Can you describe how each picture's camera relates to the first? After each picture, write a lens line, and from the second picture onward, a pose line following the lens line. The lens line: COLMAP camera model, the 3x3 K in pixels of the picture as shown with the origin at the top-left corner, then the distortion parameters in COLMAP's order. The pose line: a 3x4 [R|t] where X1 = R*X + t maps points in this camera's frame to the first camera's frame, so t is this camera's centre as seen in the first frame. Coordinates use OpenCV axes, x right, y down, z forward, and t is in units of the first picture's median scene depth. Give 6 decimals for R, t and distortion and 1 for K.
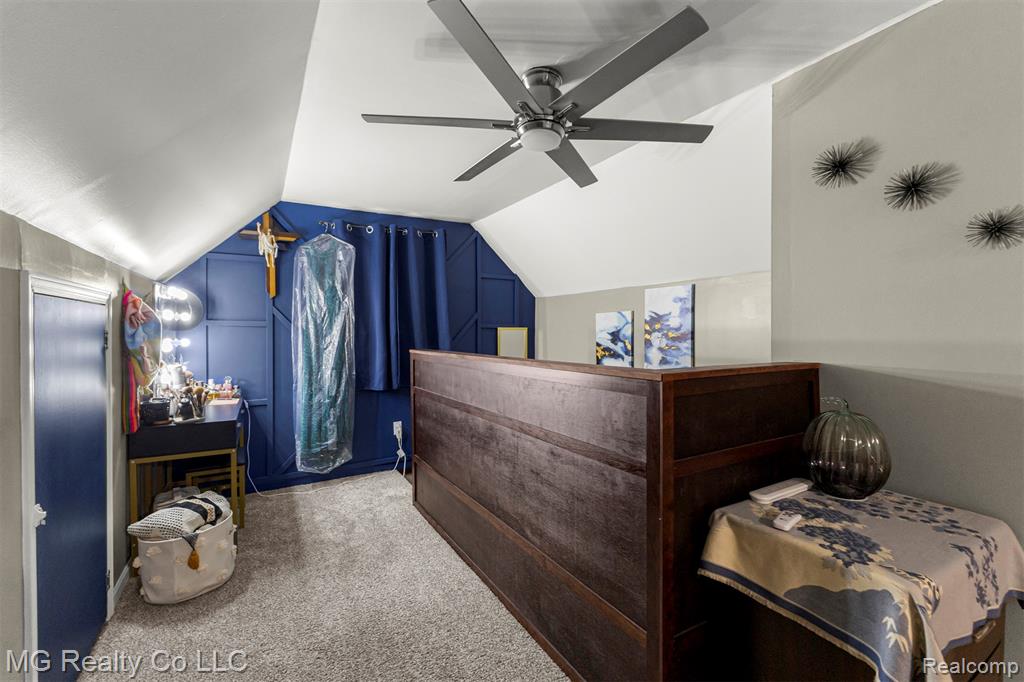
lens RADIAL K [[432.6, 0, 513.5], [0, 432.6, 337.3], [0, 0, 1]] dist [0.000573, 0.000058]
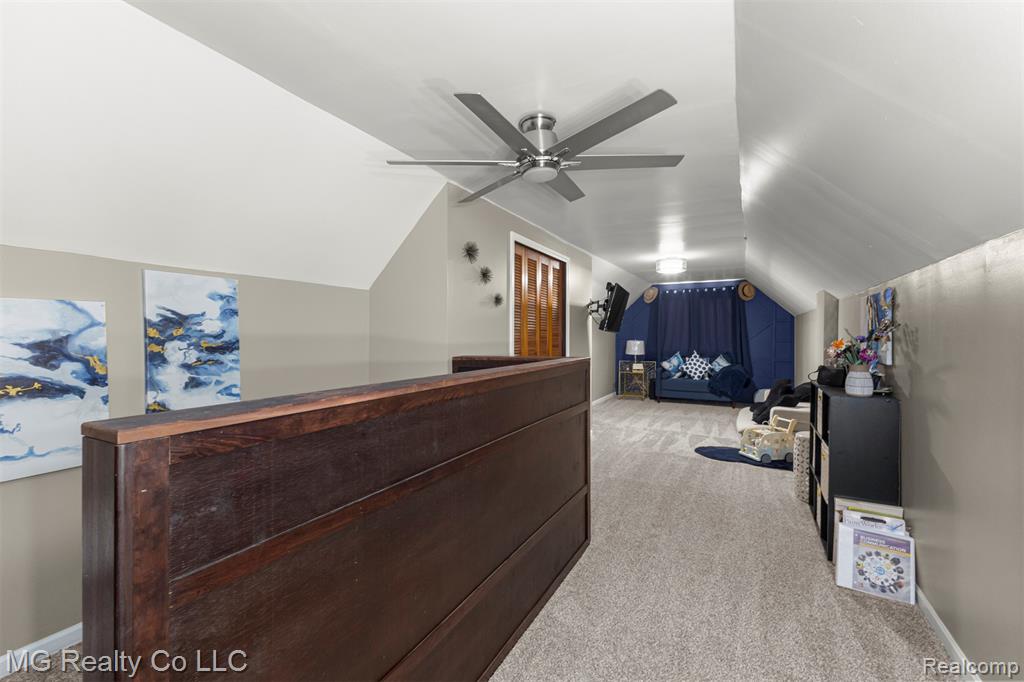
lens RADIAL K [[432.6, 0, 510.7], [0, 432.6, 339.5], [0, 0, 1]] dist [0.000573, 0.000058]
pose [[-0.508651, -0.003989, 0.860963, -0.486409], [0.015871, 0.999776, 0.014009, -0.015039], [-0.860826, 0.020790, -0.508474, 0.899292]]
